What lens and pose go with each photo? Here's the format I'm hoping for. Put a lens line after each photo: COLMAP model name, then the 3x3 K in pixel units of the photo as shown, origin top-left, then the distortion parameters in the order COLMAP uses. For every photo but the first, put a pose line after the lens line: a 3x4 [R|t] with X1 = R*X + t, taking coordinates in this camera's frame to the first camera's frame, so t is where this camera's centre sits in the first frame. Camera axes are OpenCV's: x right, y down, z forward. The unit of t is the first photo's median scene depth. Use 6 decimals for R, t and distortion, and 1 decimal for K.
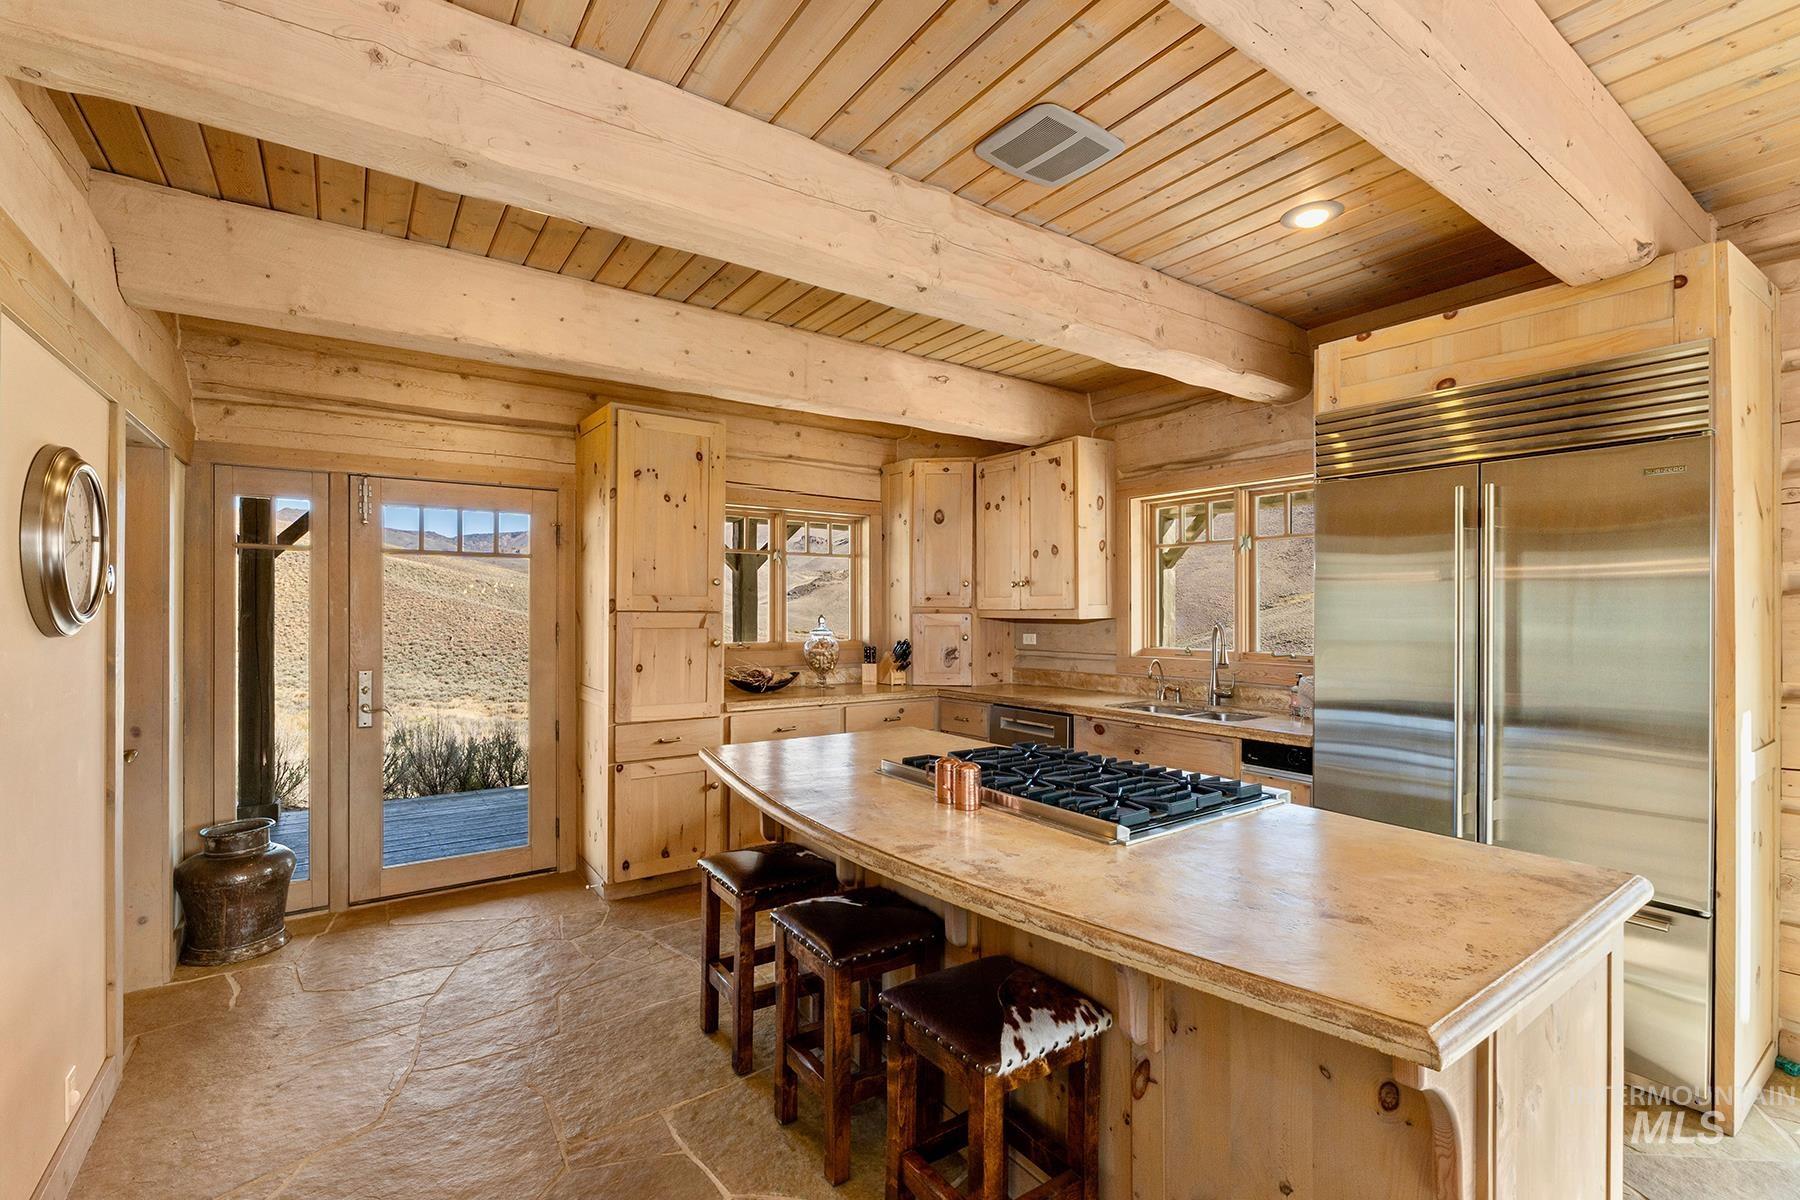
lens RADIAL K [[796.1, 0, 898.3], [0, 796.1, 604.2], [0, 0, 1]] dist [-0.012444, 0.000084]
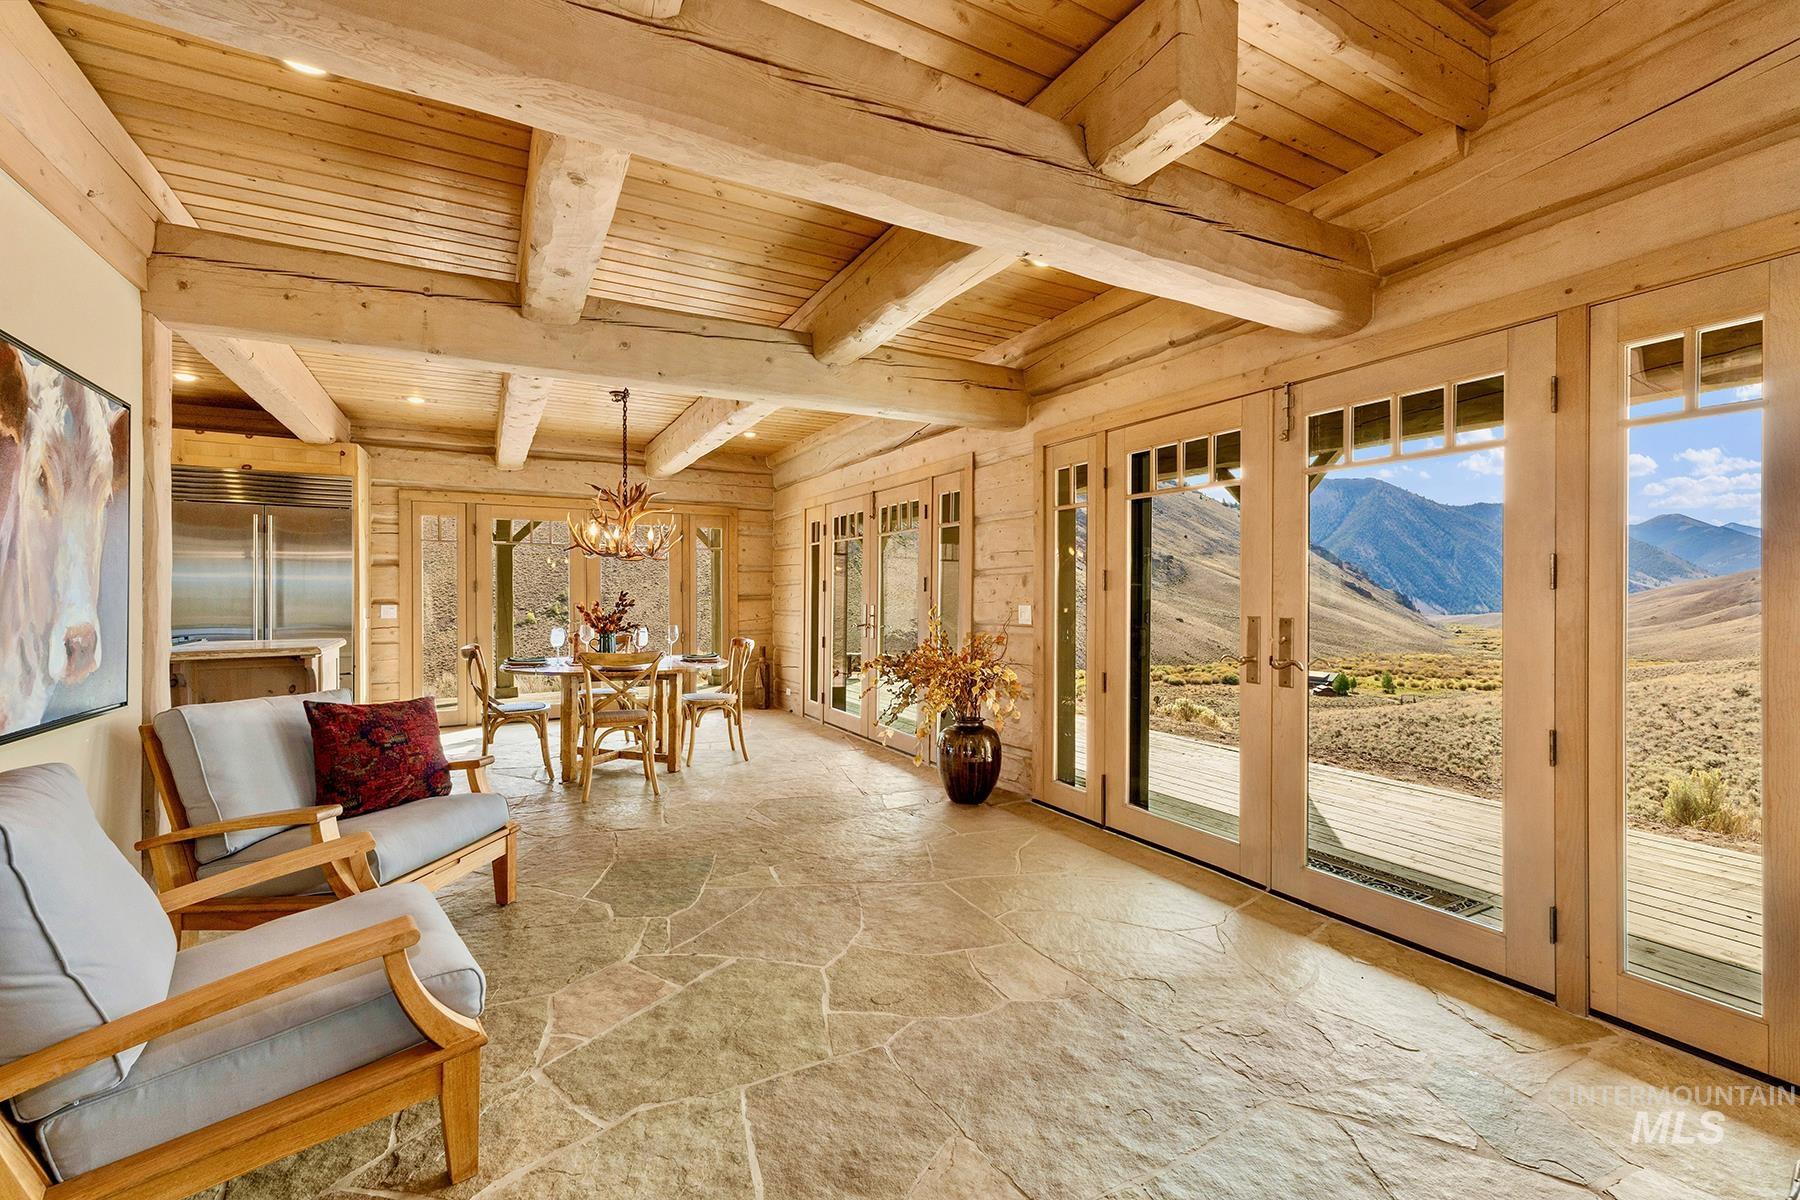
lens RADIAL K [[759.4, 0, 903.1], [0, 759.4, 593.6], [0, 0, 1]] dist [0.005887, 0.000451]
pose [[0.105985, -0.000035, 0.994368, -0.746604], [-0.003854, 0.999992, 0.000446, 0.042608], [-0.994360, -0.003880, 0.105984, -0.637098]]
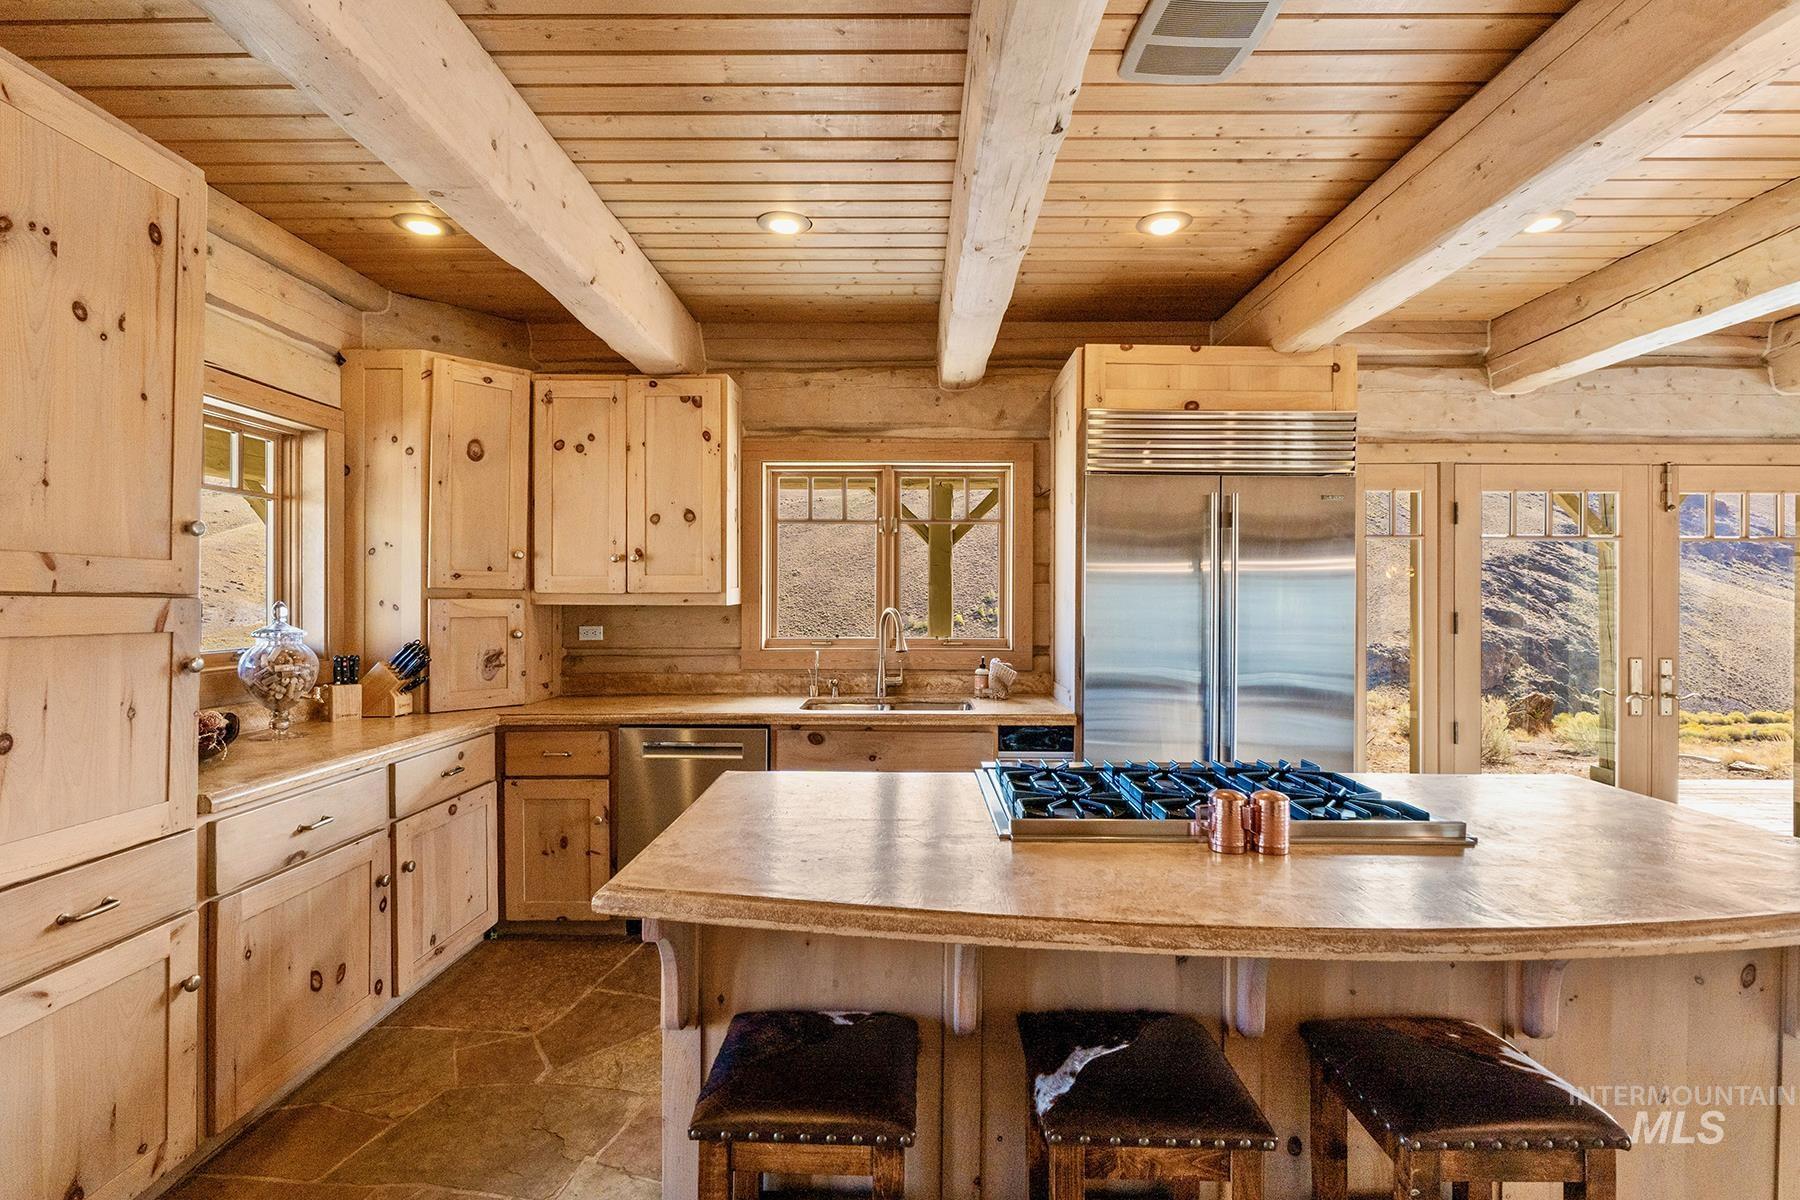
lens RADIAL K [[831.7, 0, 903.8], [0, 831.7, 597.9], [0, 0, 1]] dist [-0.008970, 0.000458]
pose [[0.579405, -0.000235, 0.815040, -0.343577], [-0.008372, 0.999945, 0.006240, 0.004533], [-0.814997, -0.010438, 0.579371, 0.369722]]
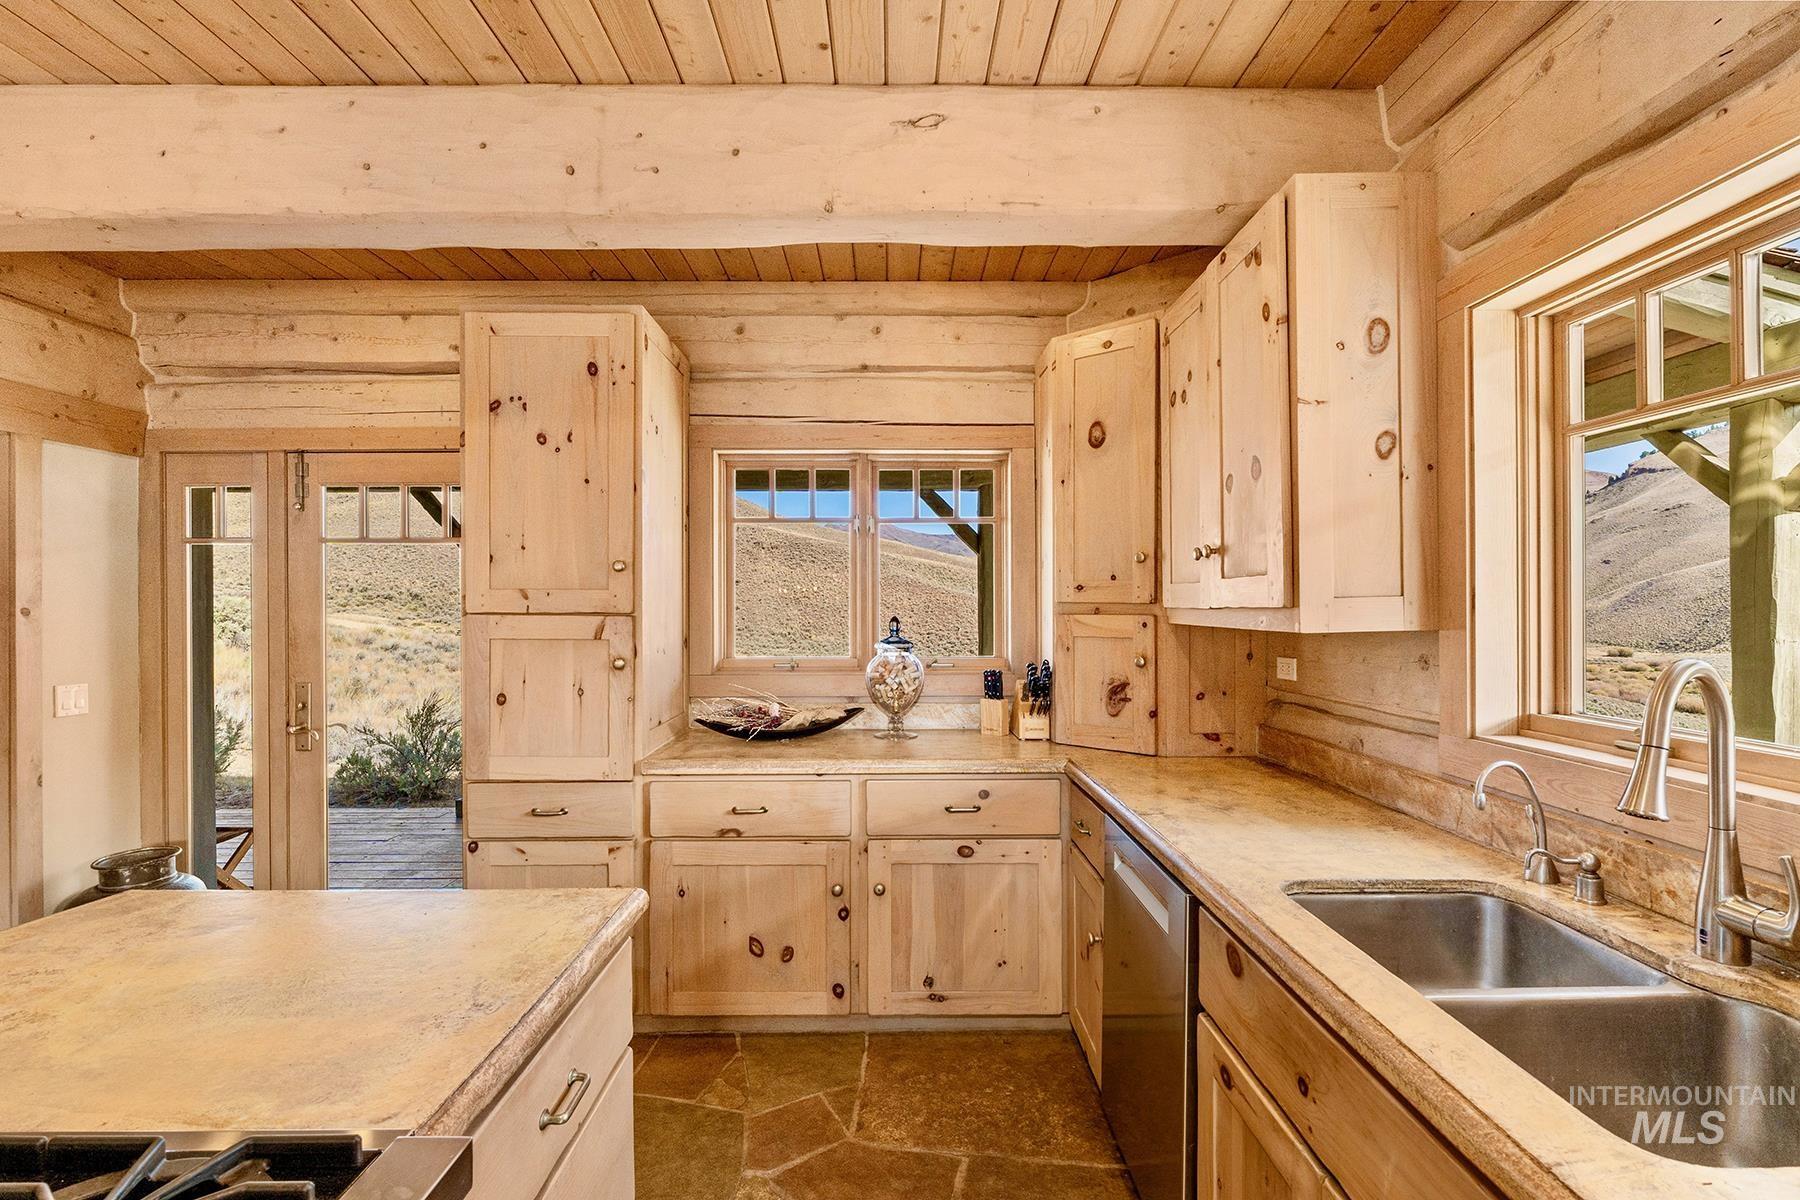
lens RADIAL K [[809.0, 0, 901.1], [0, 809.0, 602.8], [0, 0, 1]] dist [-0.004918, -0.000796]
pose [[0.827692, -0.004813, -0.561162, 0.285176], [0.008955, 0.999949, 0.004632, -0.000140], [0.561111, -0.008859, 0.827693, 0.545618]]
